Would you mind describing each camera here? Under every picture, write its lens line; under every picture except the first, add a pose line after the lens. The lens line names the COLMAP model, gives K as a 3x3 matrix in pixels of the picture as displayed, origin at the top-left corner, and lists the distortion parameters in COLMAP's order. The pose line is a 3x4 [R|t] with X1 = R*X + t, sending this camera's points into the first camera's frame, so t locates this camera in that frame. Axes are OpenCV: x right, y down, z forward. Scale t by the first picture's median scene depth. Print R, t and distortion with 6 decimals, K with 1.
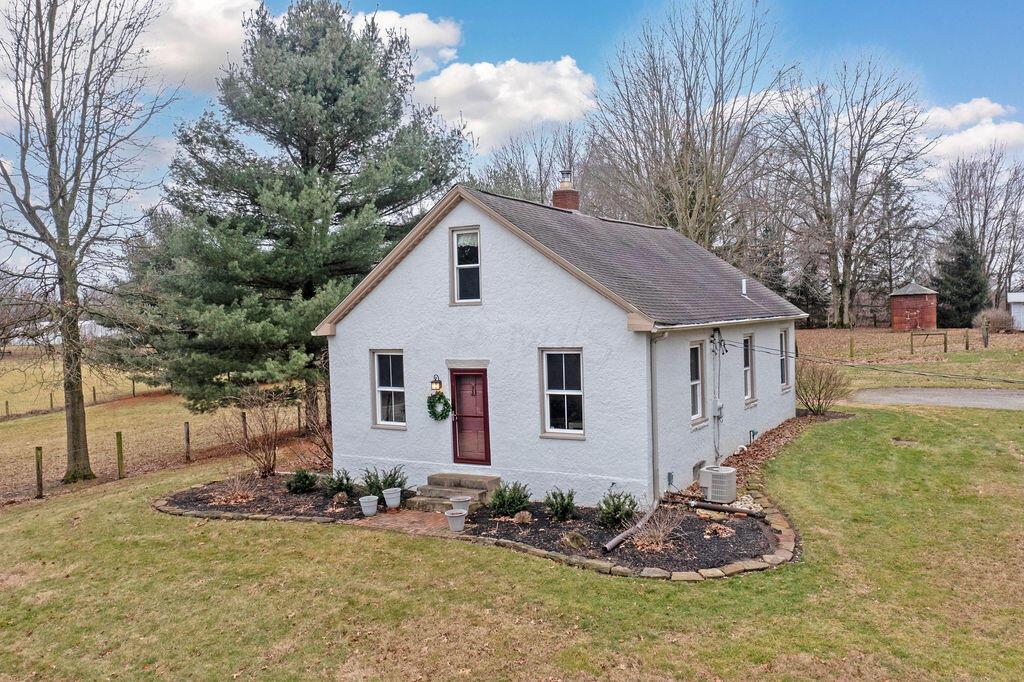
lens RADIAL K [[832.2, 0, 512.0], [0, 832.2, 341.0], [0, 0, 1]] dist [-0.006311, -0.002325]
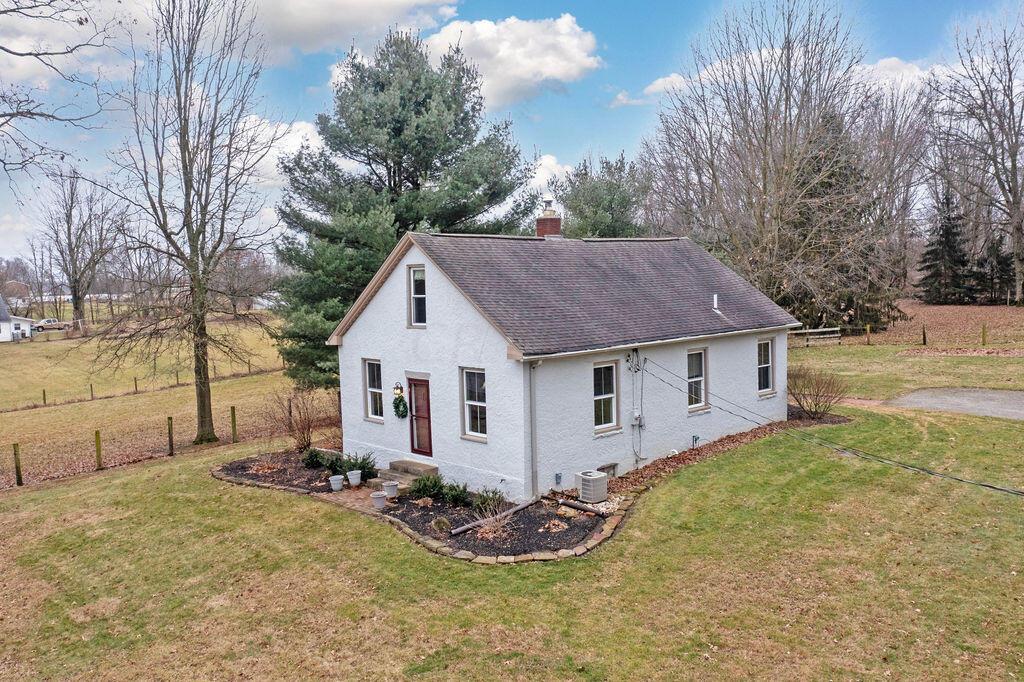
lens RADIAL K [[843.1, 0, 512.0], [0, 843.1, 341.0], [0, 0, 1]] dist [-0.000382, -0.000069]
pose [[0.958177, 0.021888, -0.285339, 0.441693], [-0.006240, 0.998432, 0.055635, -0.094970], [0.286110, -0.051527, 0.956810, -0.166549]]
